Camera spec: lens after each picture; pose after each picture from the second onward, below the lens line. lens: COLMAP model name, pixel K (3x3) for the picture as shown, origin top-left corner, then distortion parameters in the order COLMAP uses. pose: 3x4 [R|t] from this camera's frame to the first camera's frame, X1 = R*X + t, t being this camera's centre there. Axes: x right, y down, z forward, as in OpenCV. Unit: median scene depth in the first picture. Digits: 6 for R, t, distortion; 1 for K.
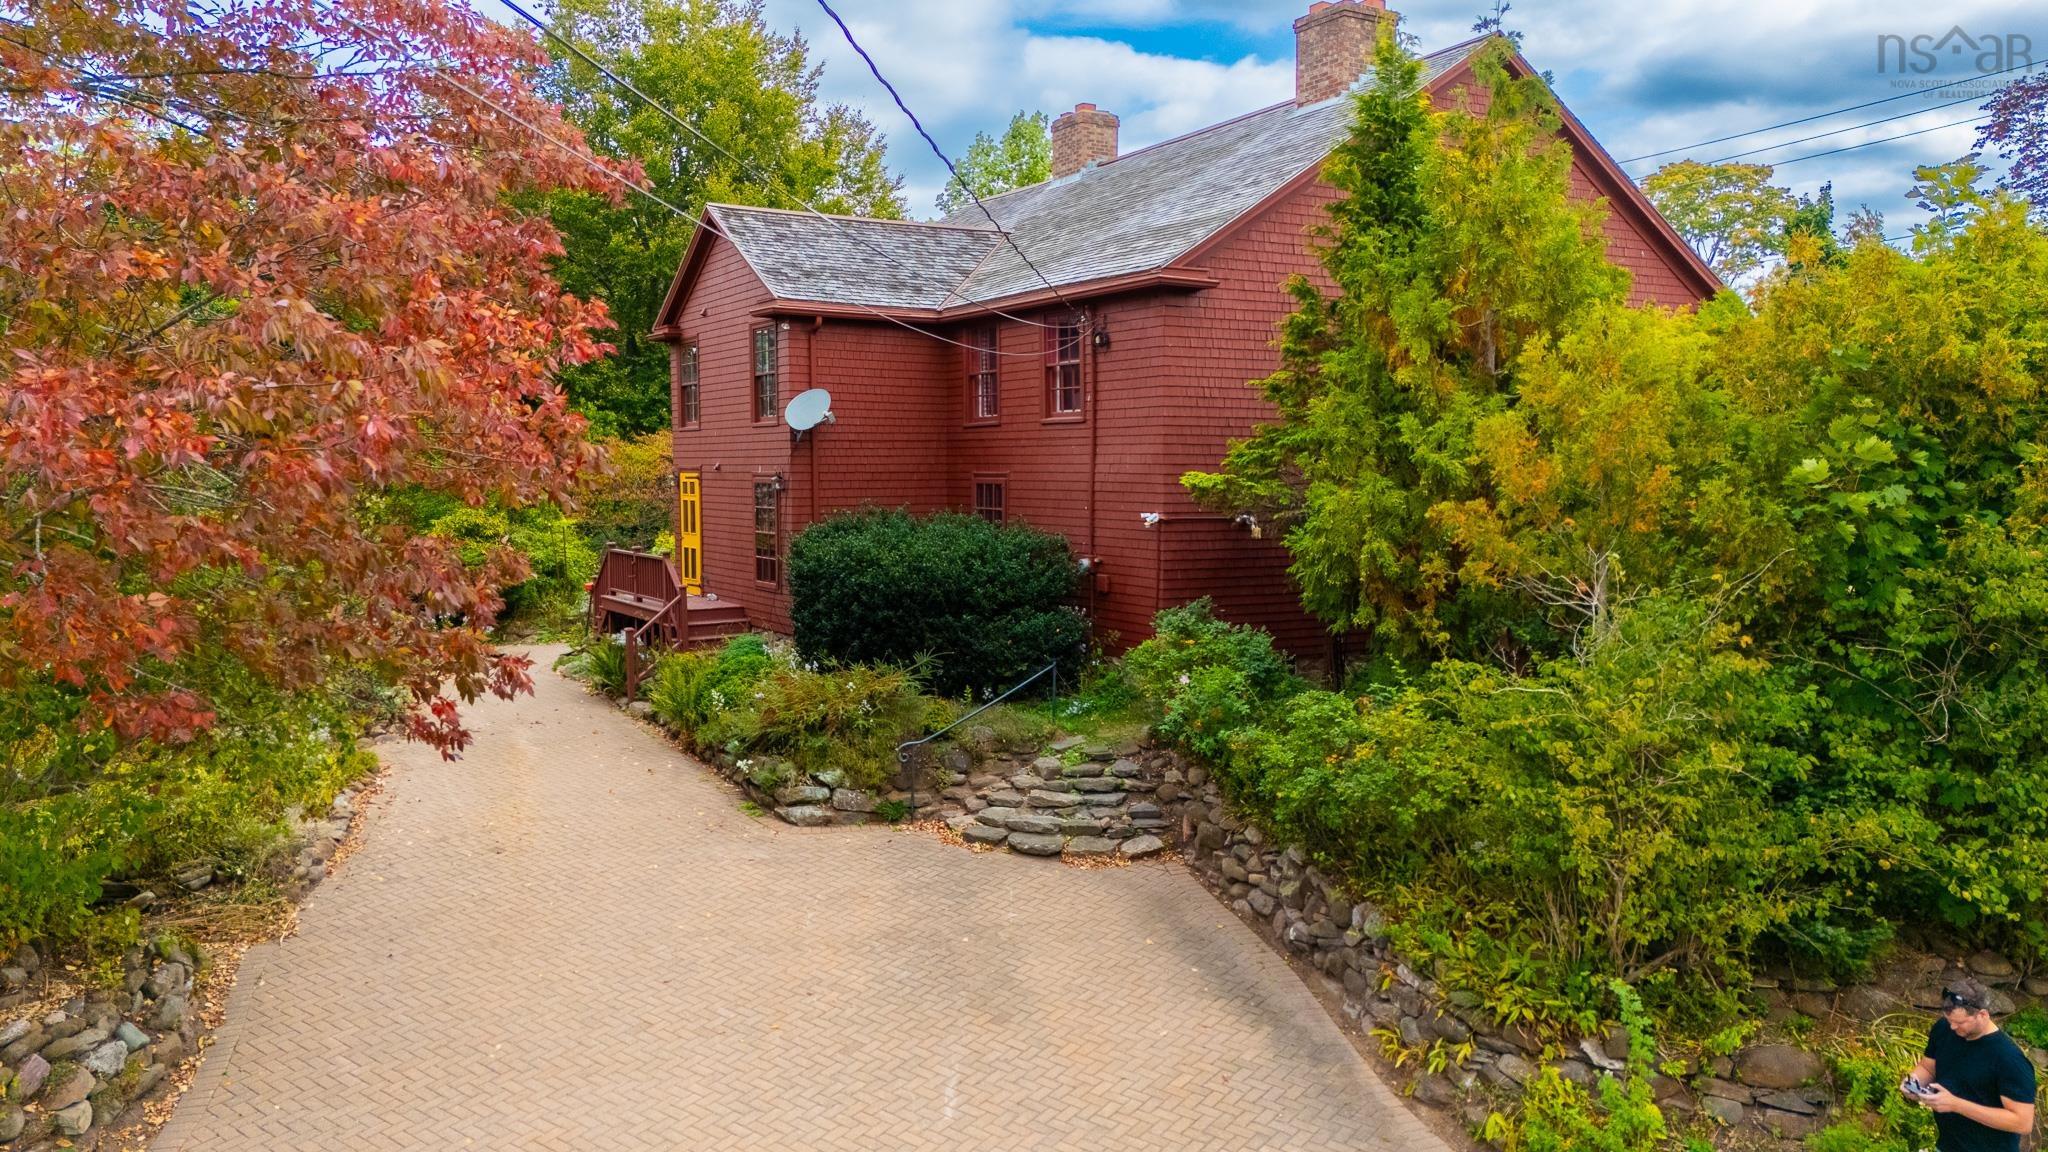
lens RADIAL K [[1506.4, 0, 1024.0], [0, 1506.4, 576.0], [0, 0, 1]] dist [0.210926, -0.705386]
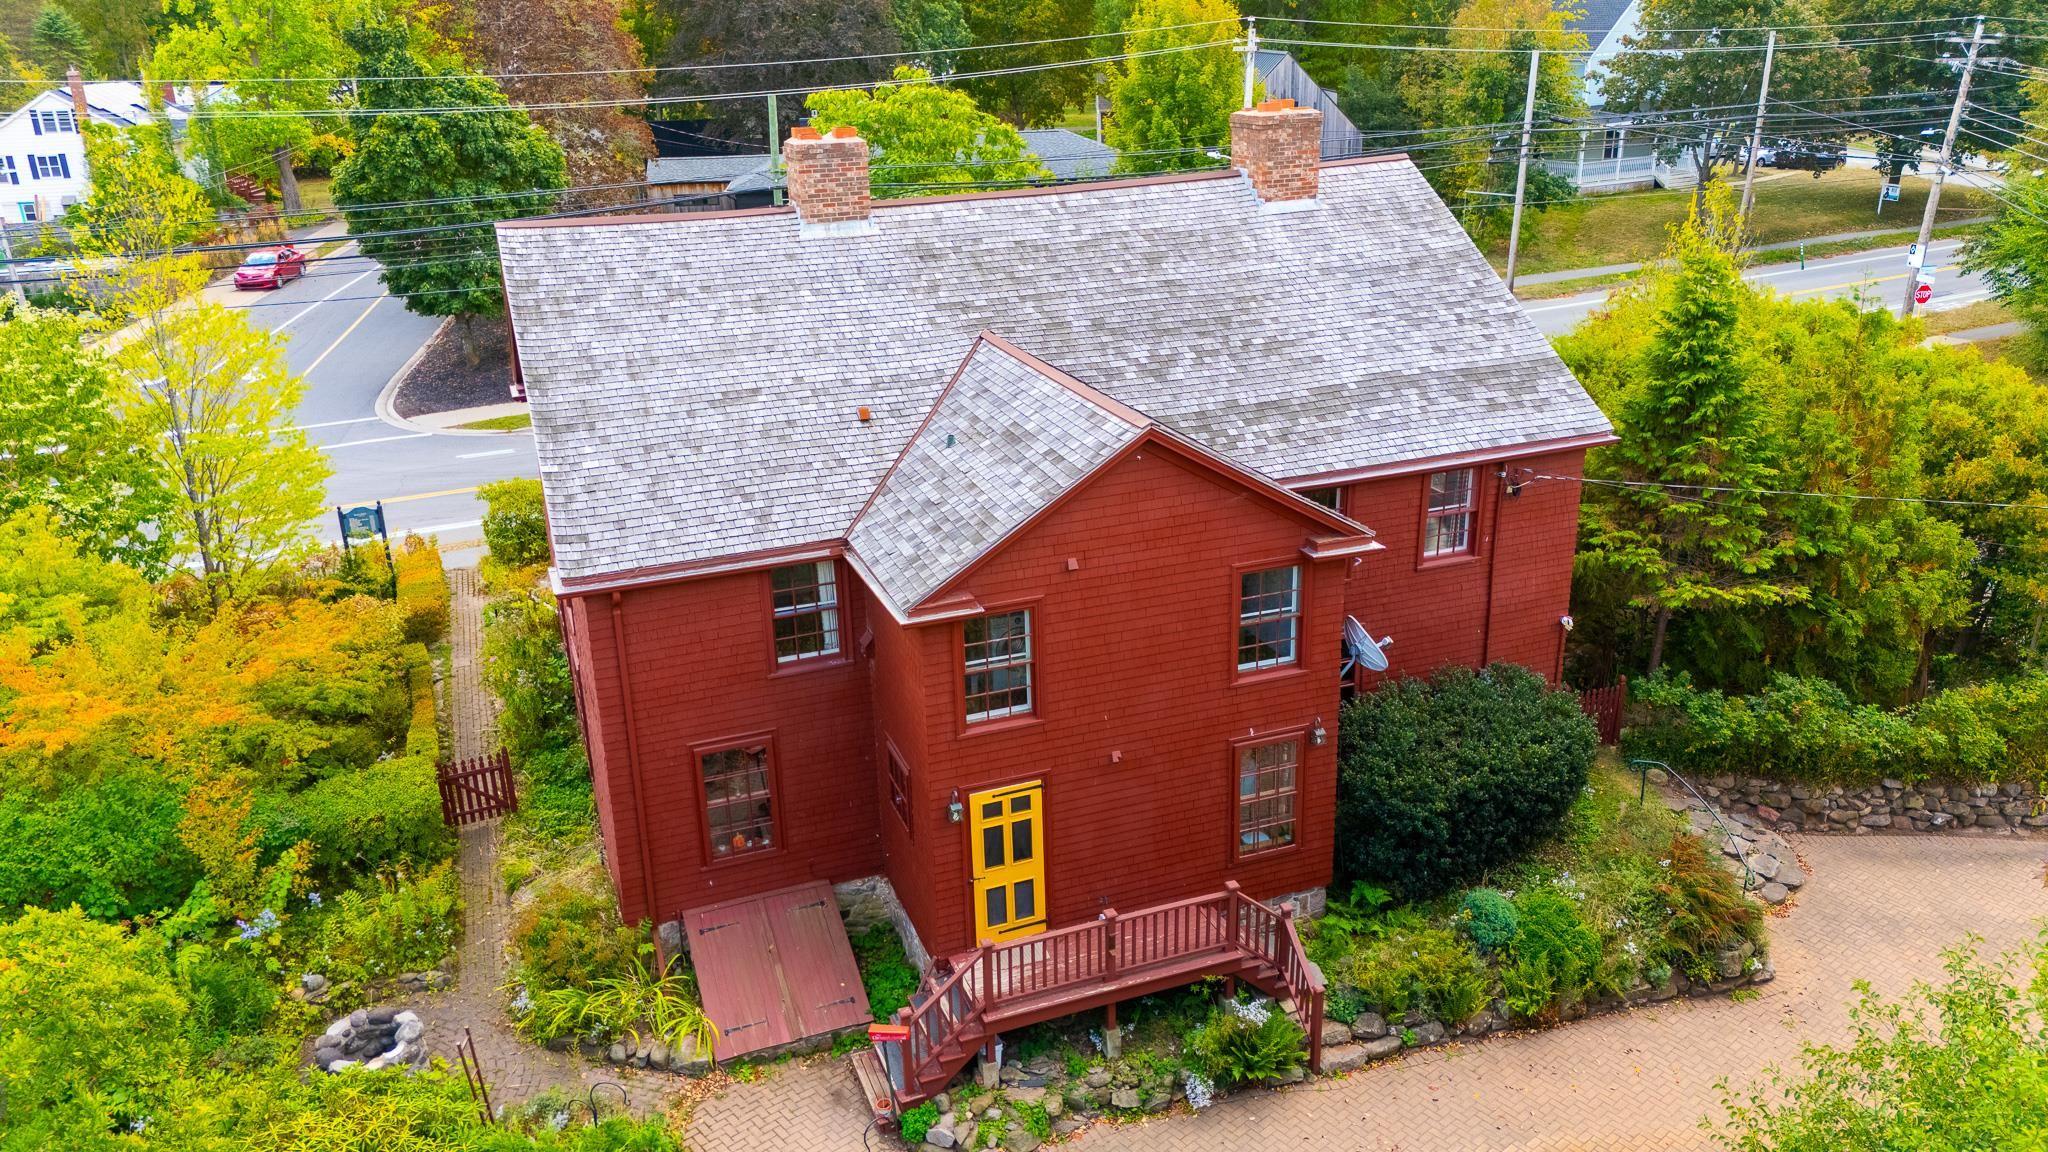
lens RADIAL K [[1518.1, 0, 1024.0], [0, 1518.1, 576.0], [0, 0, 1]] dist [0.072629, -0.057719]
pose [[0.184172, -0.342427, 0.921316, -0.914852], [0.099050, 0.939045, 0.329217, -0.427221], [-0.977890, 0.030623, 0.206863, 0.951140]]
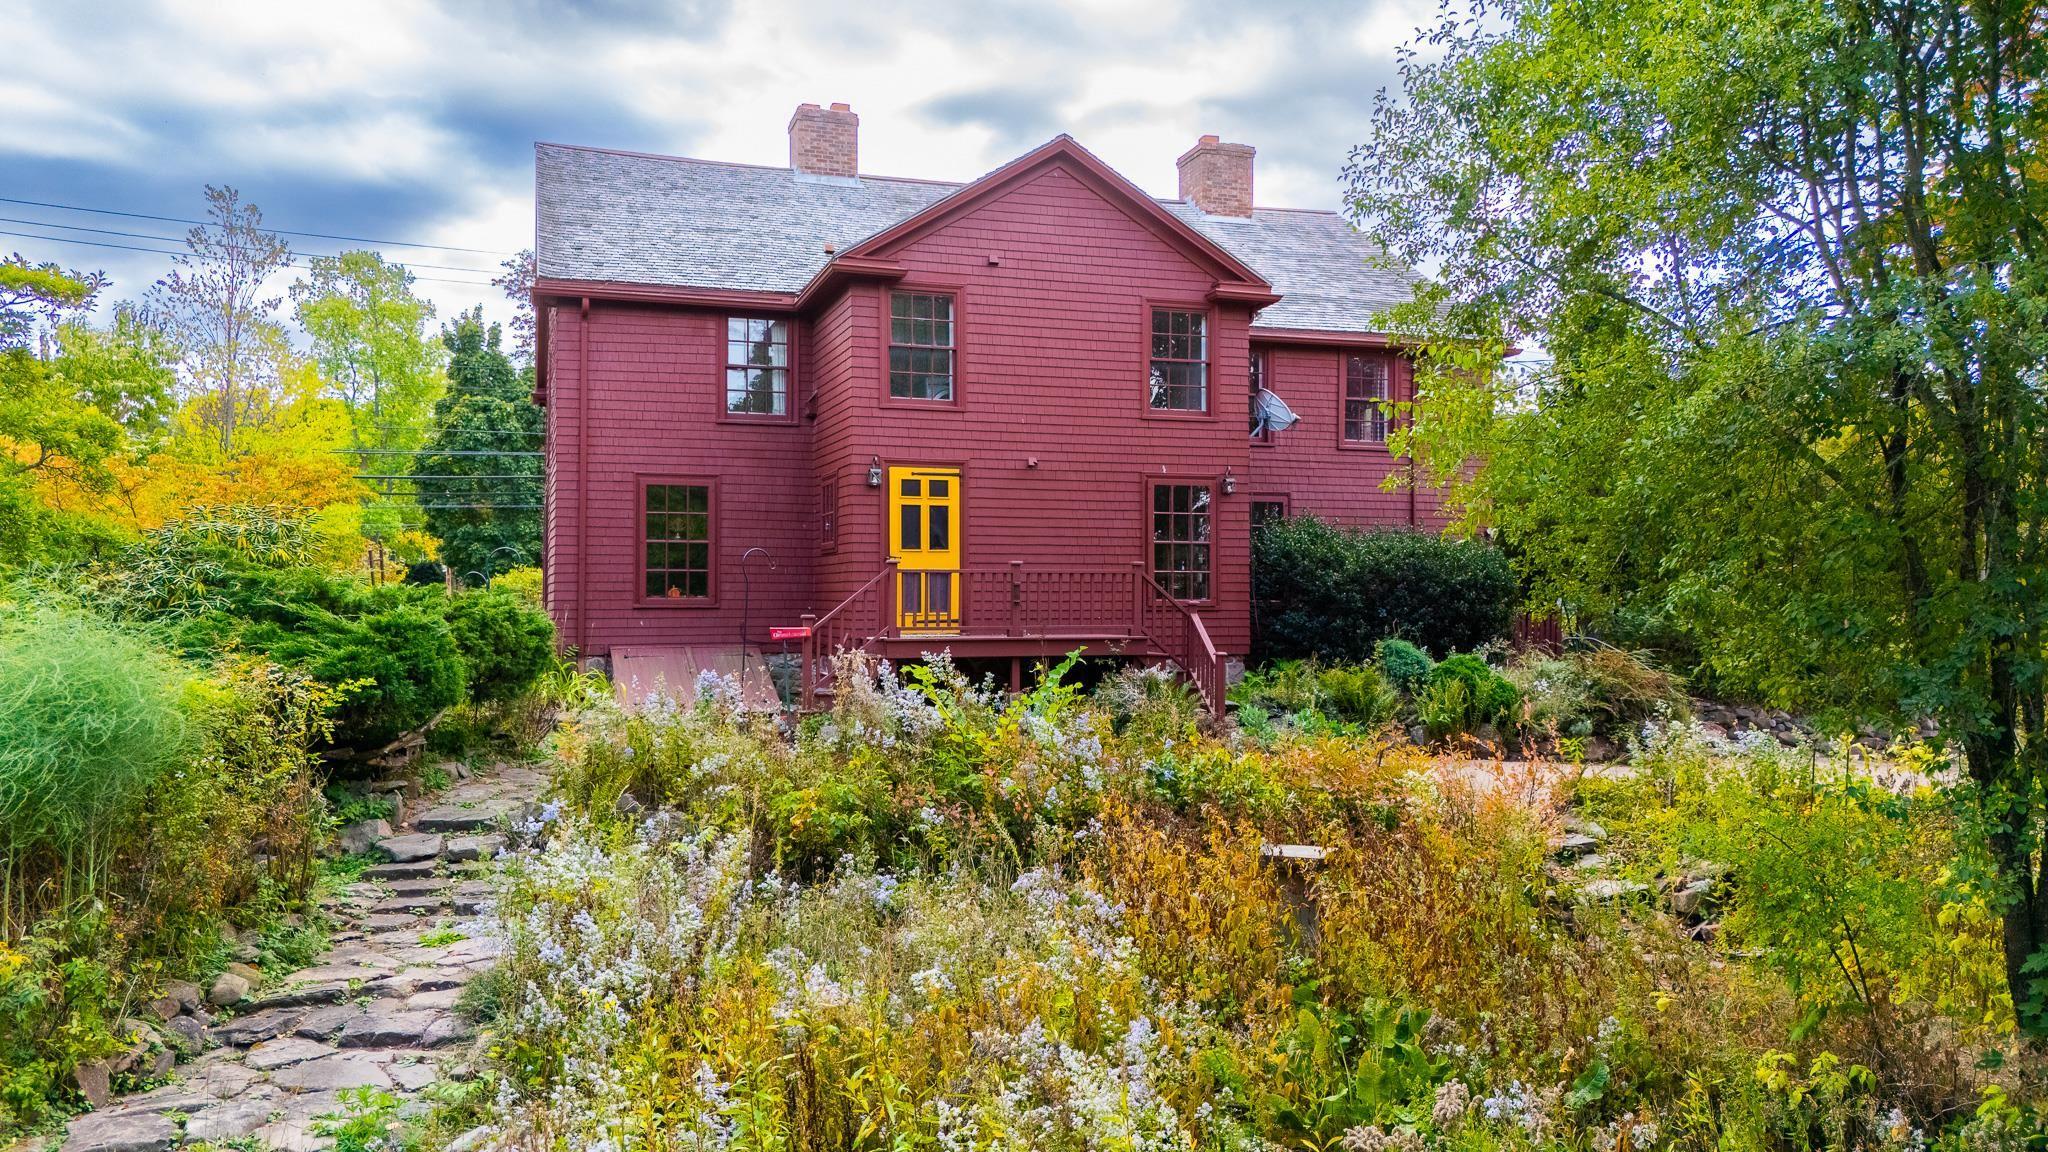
lens RADIAL K [[1518.1, 0, 1024.0], [0, 1518.1, 576.0], [0, 0, 1]] dist [0.072629, -0.057719]
pose [[0.219111, 0.021507, 0.975463, -1.025945], [0.070554, 0.996791, -0.037825, 0.016106], [-0.973146, 0.077111, 0.216891, 0.898746]]
